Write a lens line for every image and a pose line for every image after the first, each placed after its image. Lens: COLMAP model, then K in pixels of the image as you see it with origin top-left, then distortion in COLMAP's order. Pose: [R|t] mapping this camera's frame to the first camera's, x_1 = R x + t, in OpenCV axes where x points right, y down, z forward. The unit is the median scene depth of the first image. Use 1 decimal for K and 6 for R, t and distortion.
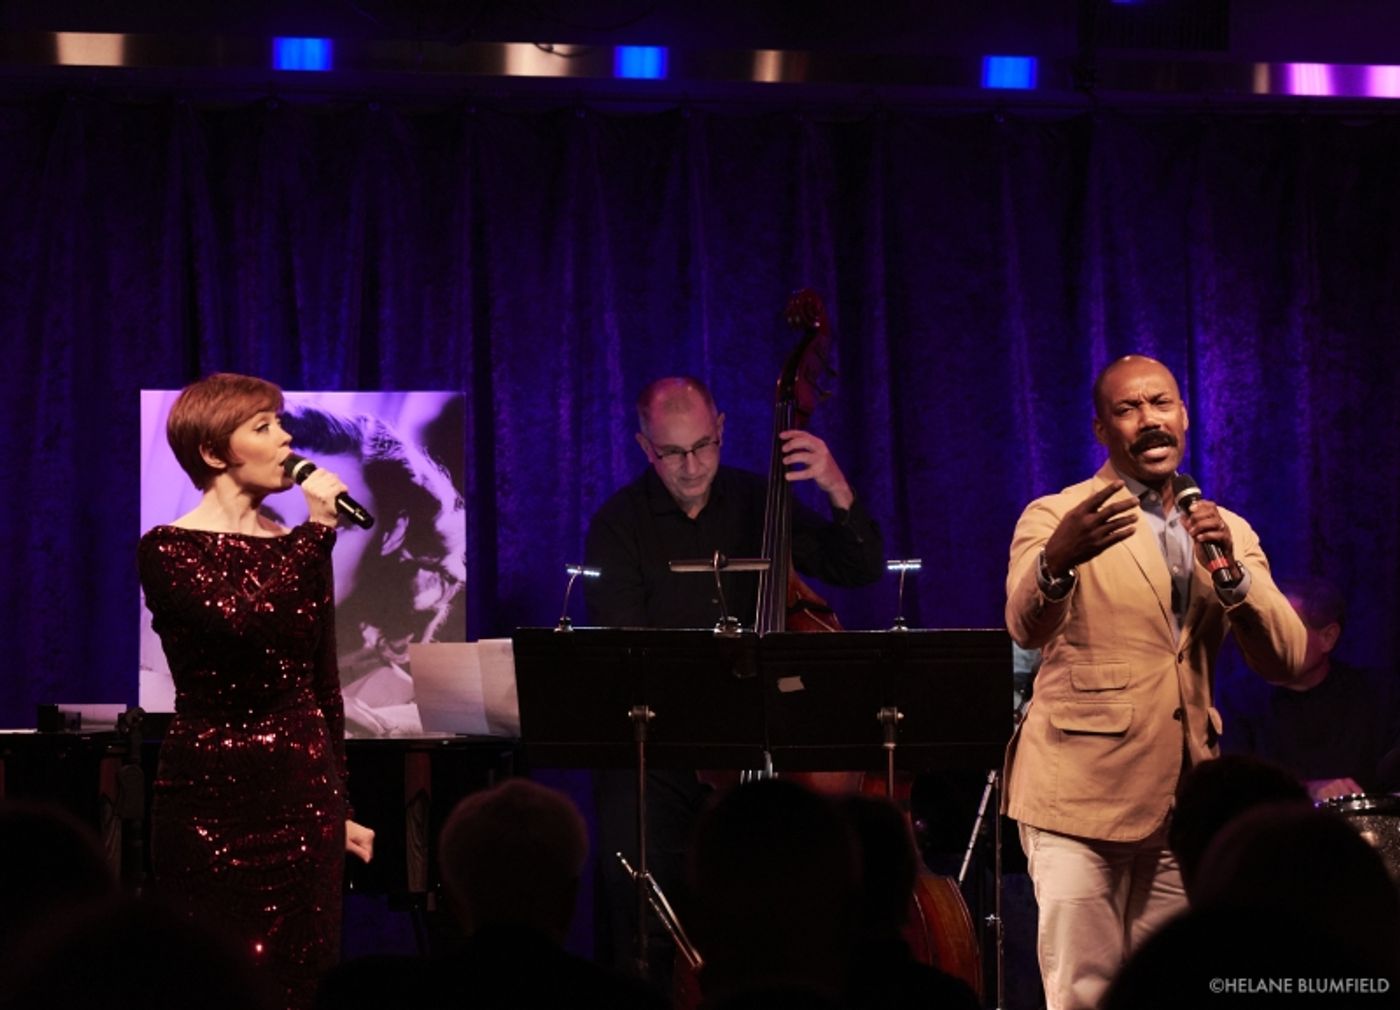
lens RADIAL K [[5013.7, 0, 794.3], [0, 5013.7, 504.8], [0, 0, 1]] dist [-0.028106, -1.930519]
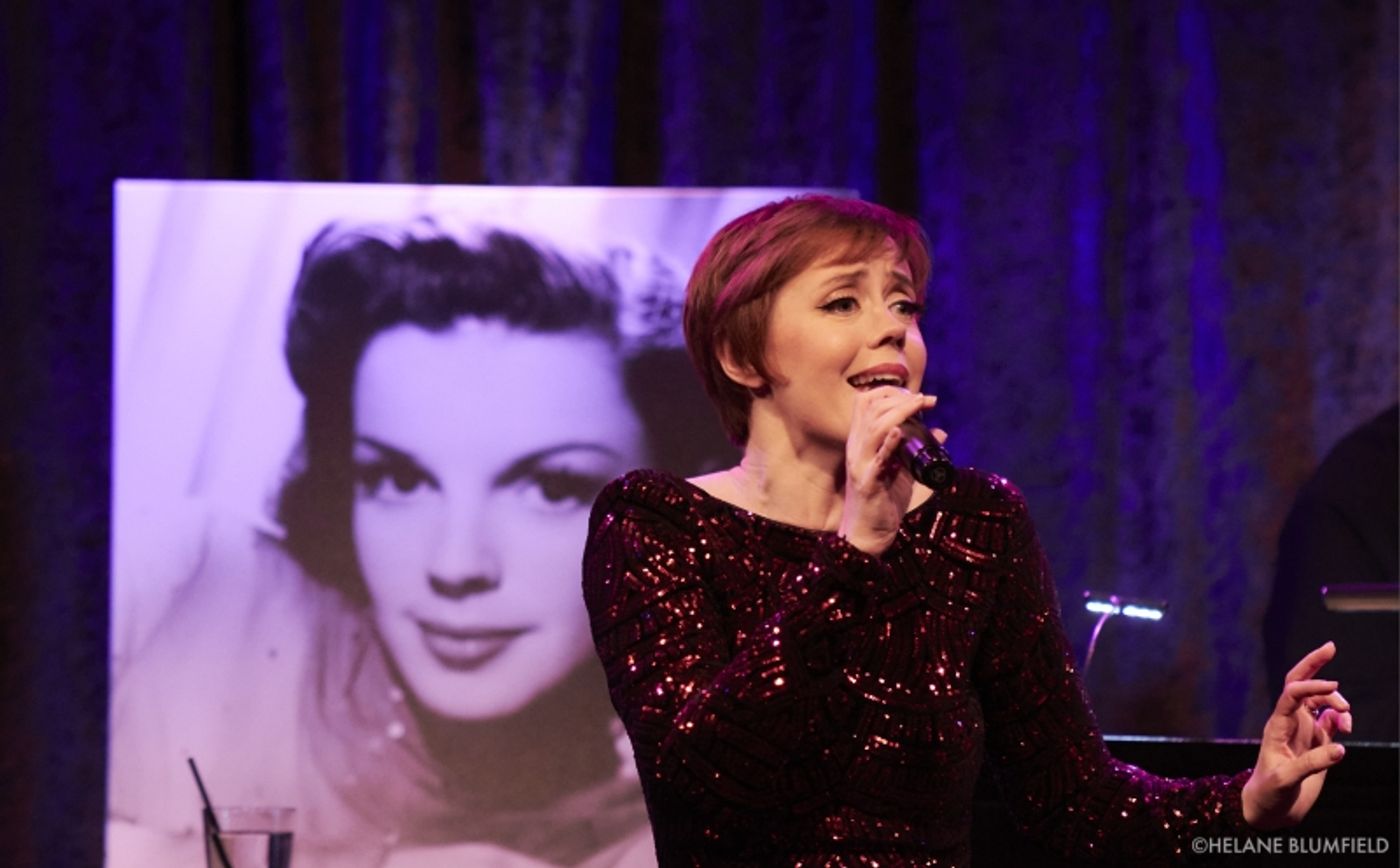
lens RADIAL K [[10343.3, 0, 598.4], [0, 10343.3, 433.4], [0, 0, 1]] dist [0.244508, -9.687853]
pose [[0.995815, 0.009795, -0.090861, -0.006084], [-0.010228, 0.999938, -0.004296, 0.002477], [0.090814, 0.005207, 0.995854, 0.101990]]
